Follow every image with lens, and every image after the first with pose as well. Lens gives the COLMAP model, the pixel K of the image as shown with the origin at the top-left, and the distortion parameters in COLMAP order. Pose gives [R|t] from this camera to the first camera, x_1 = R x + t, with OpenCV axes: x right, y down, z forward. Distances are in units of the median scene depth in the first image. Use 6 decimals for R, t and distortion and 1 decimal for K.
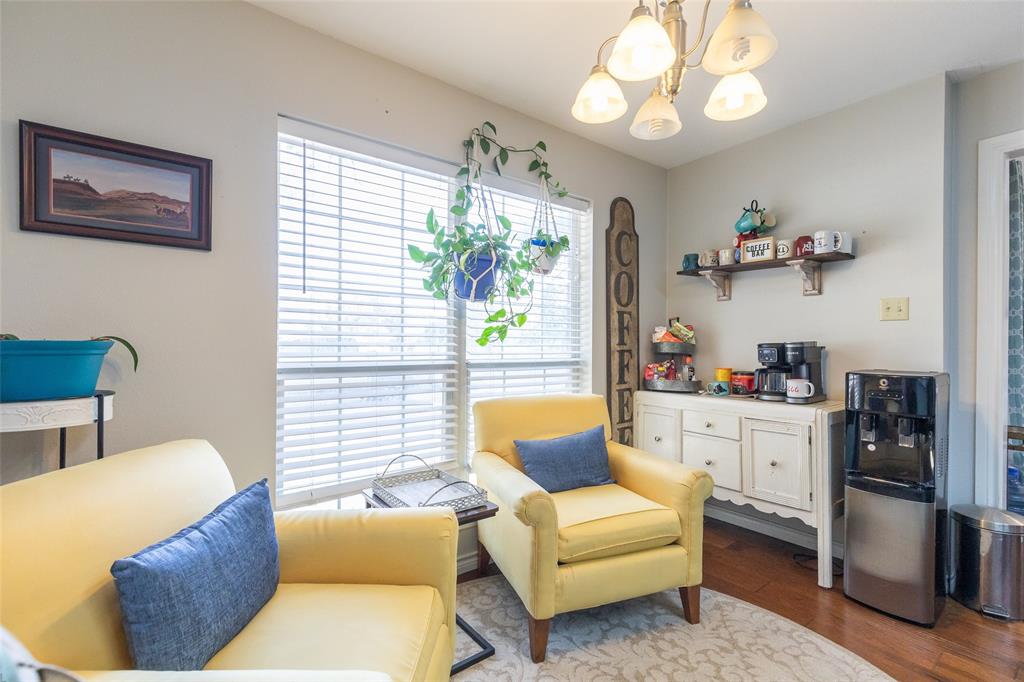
lens RADIAL K [[458.2, 0, 511.6], [0, 458.2, 341.7], [0, 0, 1]] dist [0.010277, -0.000596]
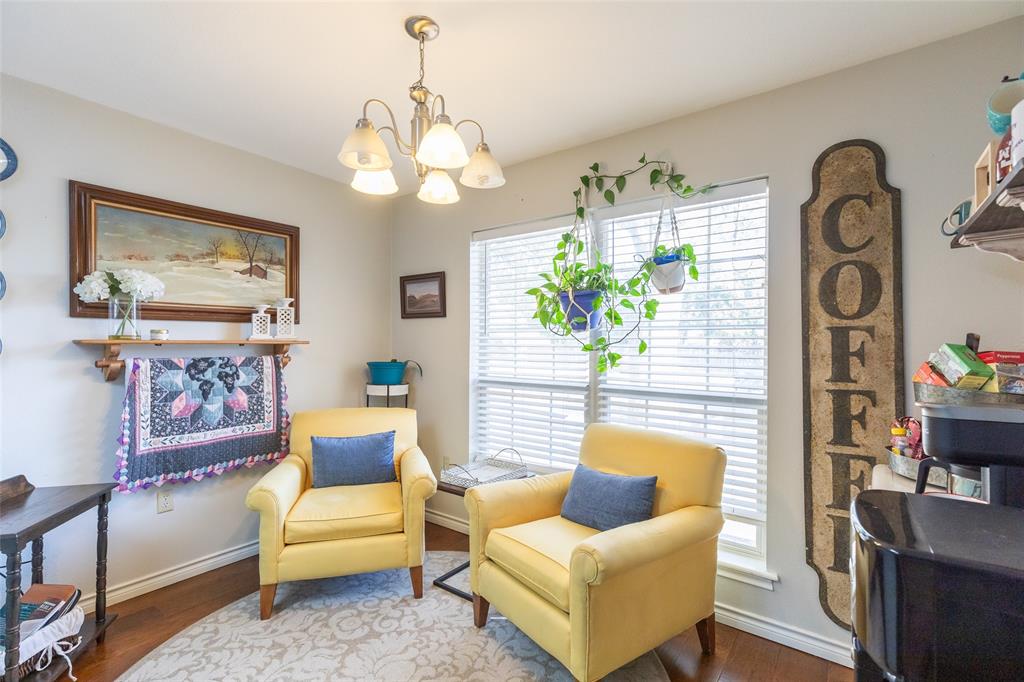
lens RADIAL K [[458.2, 0, 512.0], [0, 458.2, 342.3], [0, 0, 1]] dist [0.010277, -0.000596]
pose [[0.273860, -0.006631, -0.961747, 0.724415], [0.001005, 0.999978, -0.006608, -0.042743], [0.961769, 0.000843, 0.273861, 0.412173]]
